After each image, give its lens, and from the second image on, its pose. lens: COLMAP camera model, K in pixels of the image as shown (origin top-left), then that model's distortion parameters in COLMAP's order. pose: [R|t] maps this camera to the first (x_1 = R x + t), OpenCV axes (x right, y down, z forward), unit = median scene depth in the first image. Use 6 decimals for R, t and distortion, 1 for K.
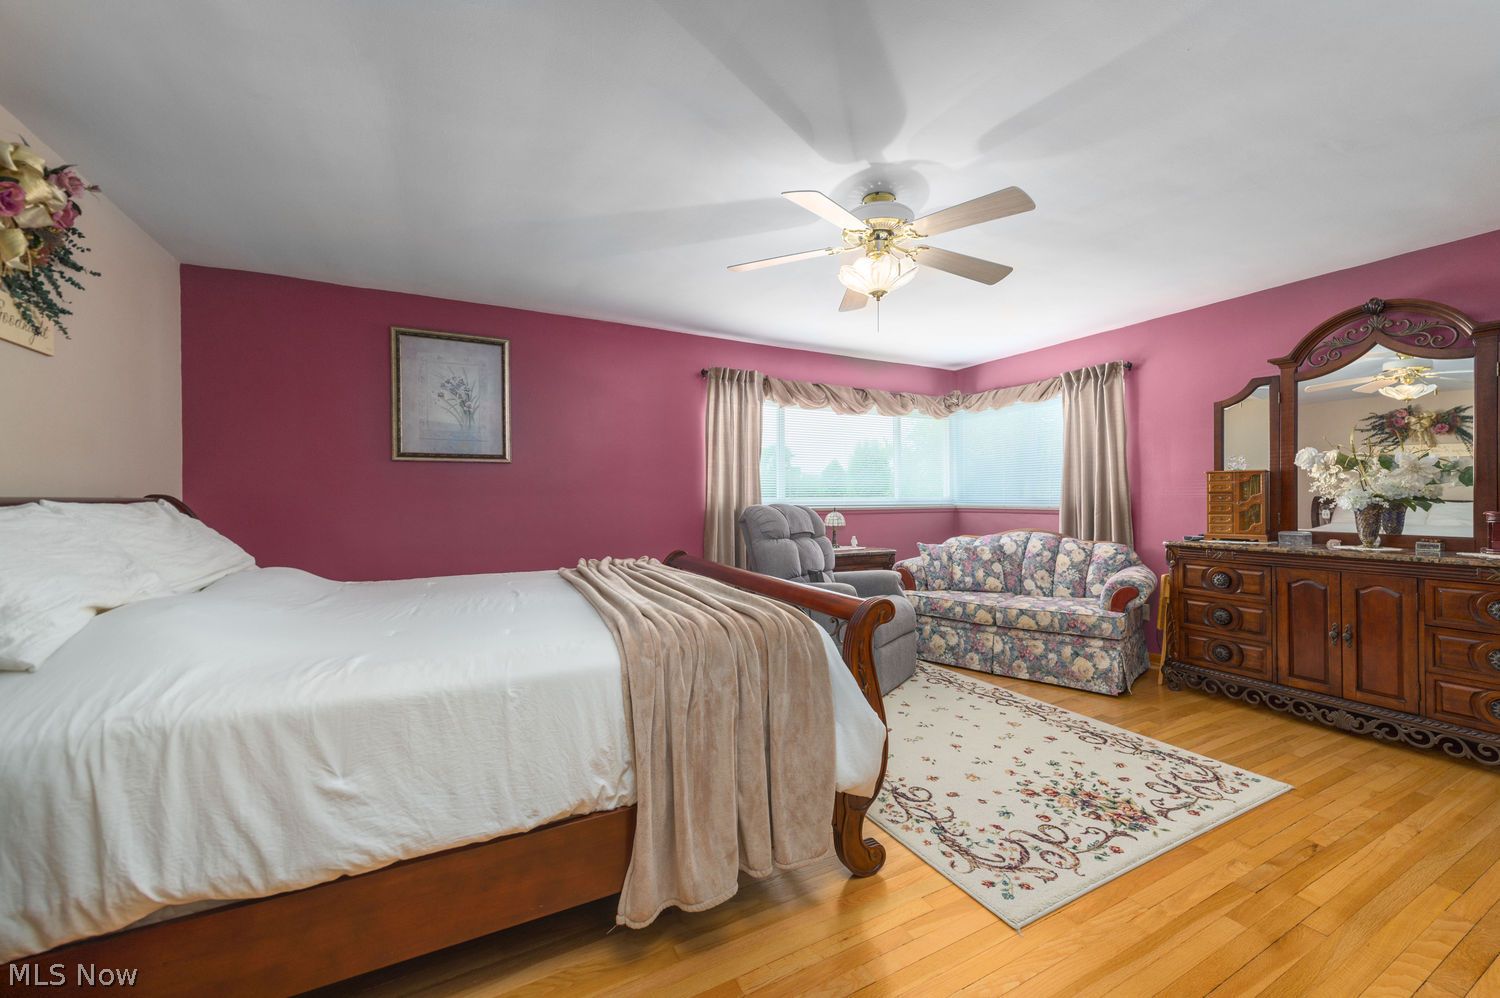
lens RADIAL K [[600.9, 0, 769.9], [0, 600.9, 520.2], [0, 0, 1]] dist [0.009201, -0.000102]
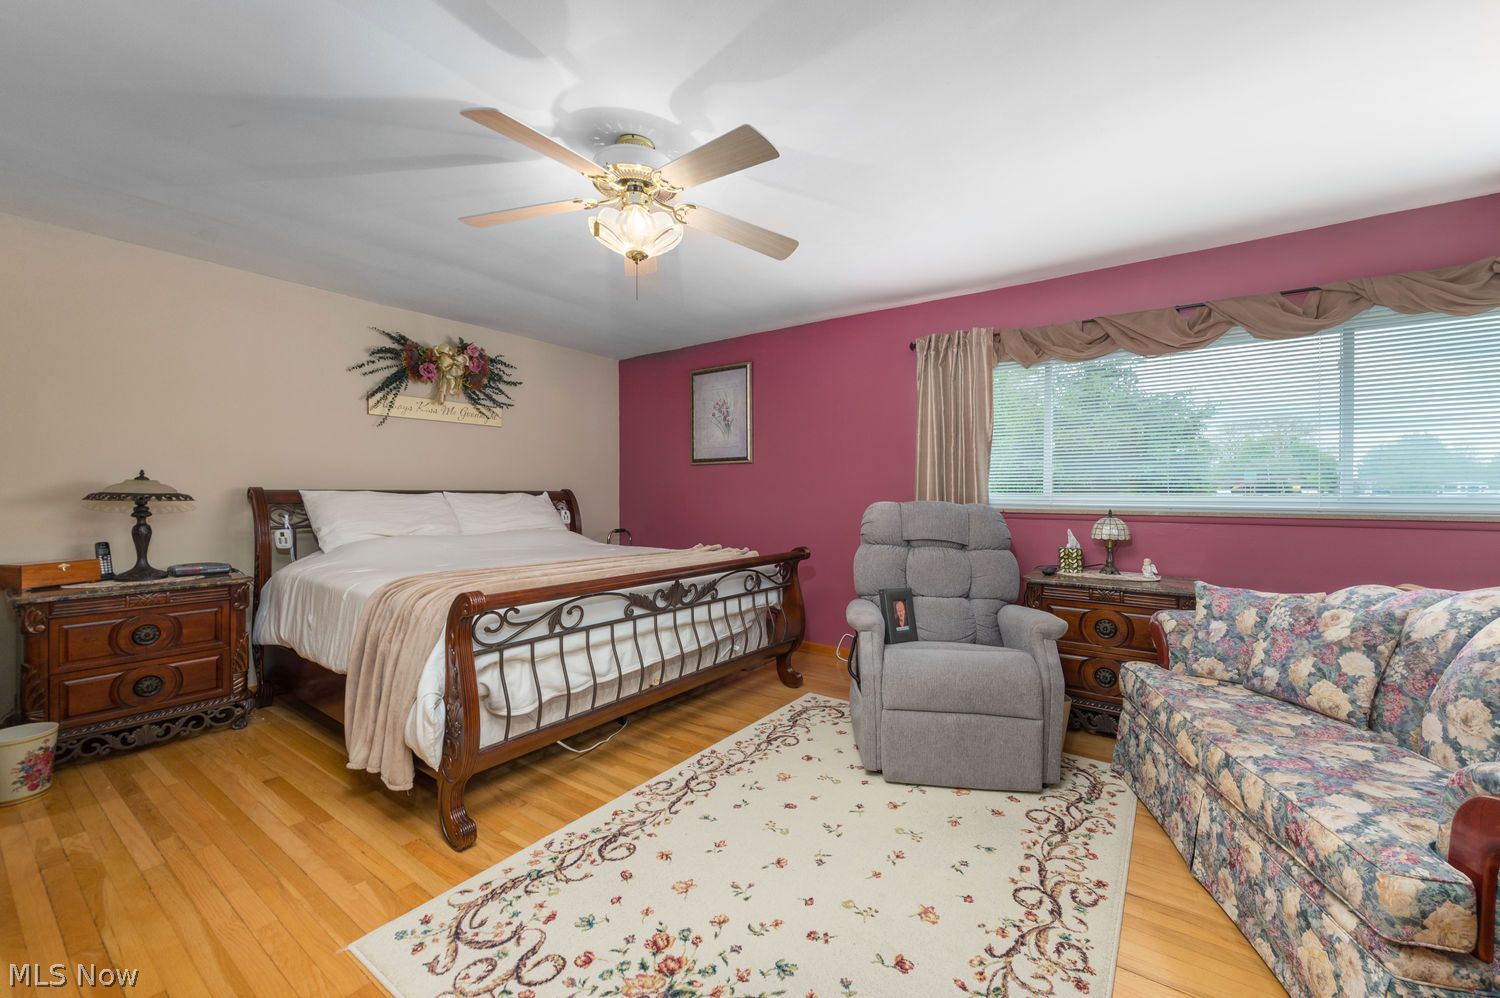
lens RADIAL K [[600.9, 0, 769.9], [0, 600.9, 520.2], [0, 0, 1]] dist [0.009201, -0.000102]
pose [[0.427958, 0.047211, -0.902565, 0.725587], [-0.037585, 0.998701, 0.034419, -0.026065], [0.903017, 0.019193, 0.429177, 0.560120]]
